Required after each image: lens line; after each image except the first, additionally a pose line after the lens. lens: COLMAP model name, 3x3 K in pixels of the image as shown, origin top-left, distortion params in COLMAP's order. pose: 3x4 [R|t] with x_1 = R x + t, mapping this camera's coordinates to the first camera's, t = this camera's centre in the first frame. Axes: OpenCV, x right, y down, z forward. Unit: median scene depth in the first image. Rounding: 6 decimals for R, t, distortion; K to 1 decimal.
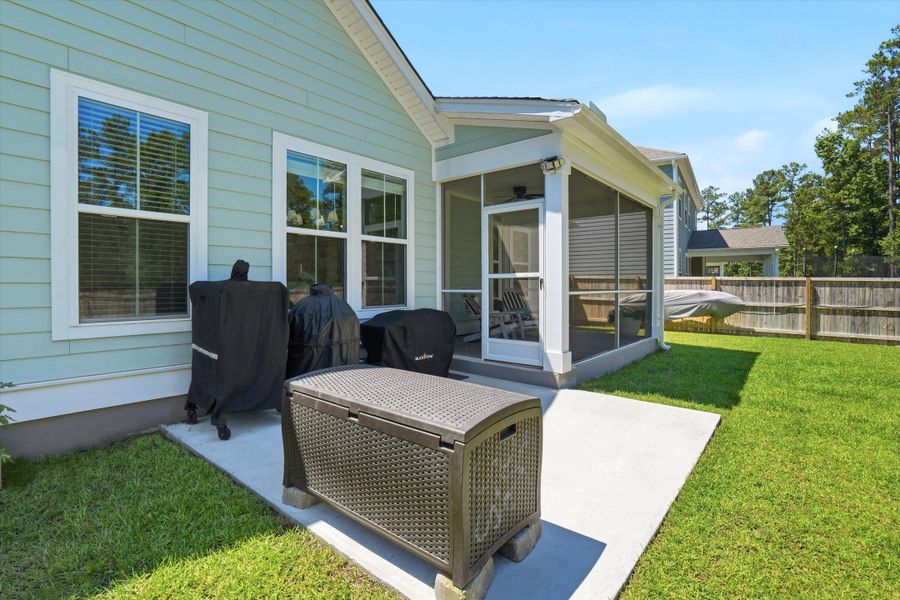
lens RADIAL K [[425.3, 0, 443.1], [0, 425.3, 282.3], [0, 0, 1]] dist [-0.026361, 0.002163]
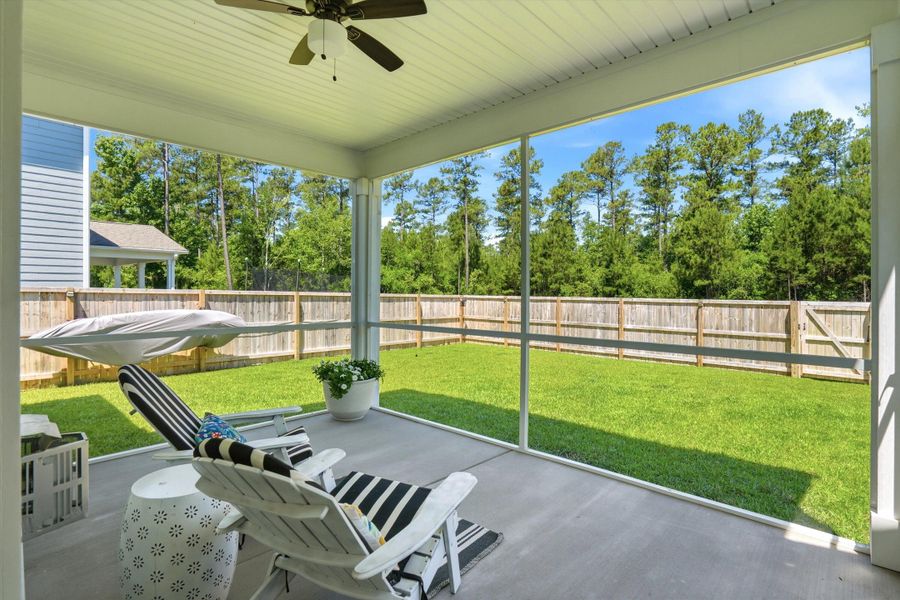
lens RADIAL K [[425.3, 0, 446.5], [0, 425.3, 293.0], [0, 0, 1]] dist [-0.026361, 0.002163]
pose [[0.050138, -0.004547, 0.998732, -0.045095], [-0.012339, 0.999910, 0.005172, -0.017642], [-0.998666, -0.012583, 0.050077, 0.622678]]
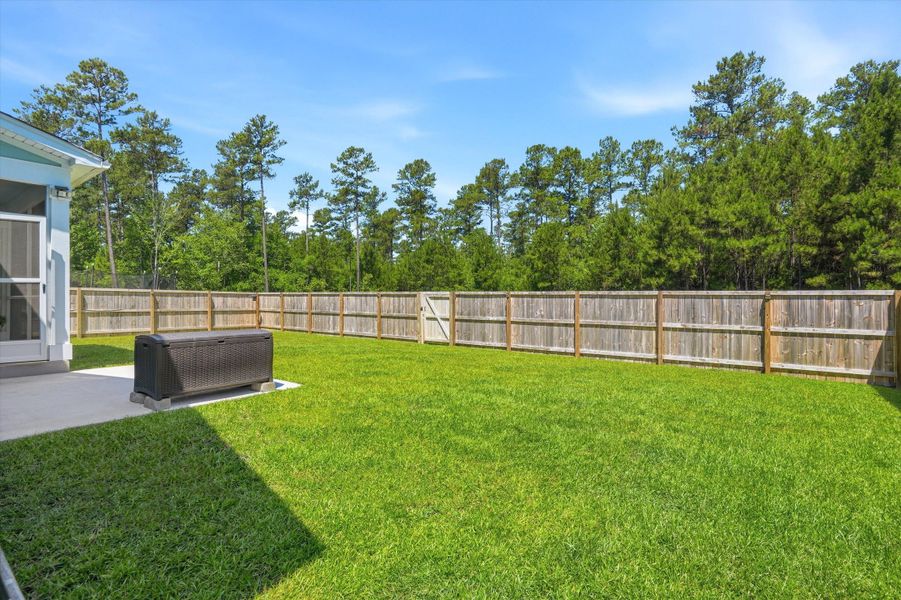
lens RADIAL K [[425.7, 0, 455.5], [0, 425.7, 300.2], [0, 0, 1]] dist [-0.026361, 0.002163]
pose [[-0.069346, -0.007864, 0.997562, -0.440737], [-0.007230, 0.999947, 0.007380, 0.008599], [-0.997566, -0.006701, -0.069399, -0.031360]]
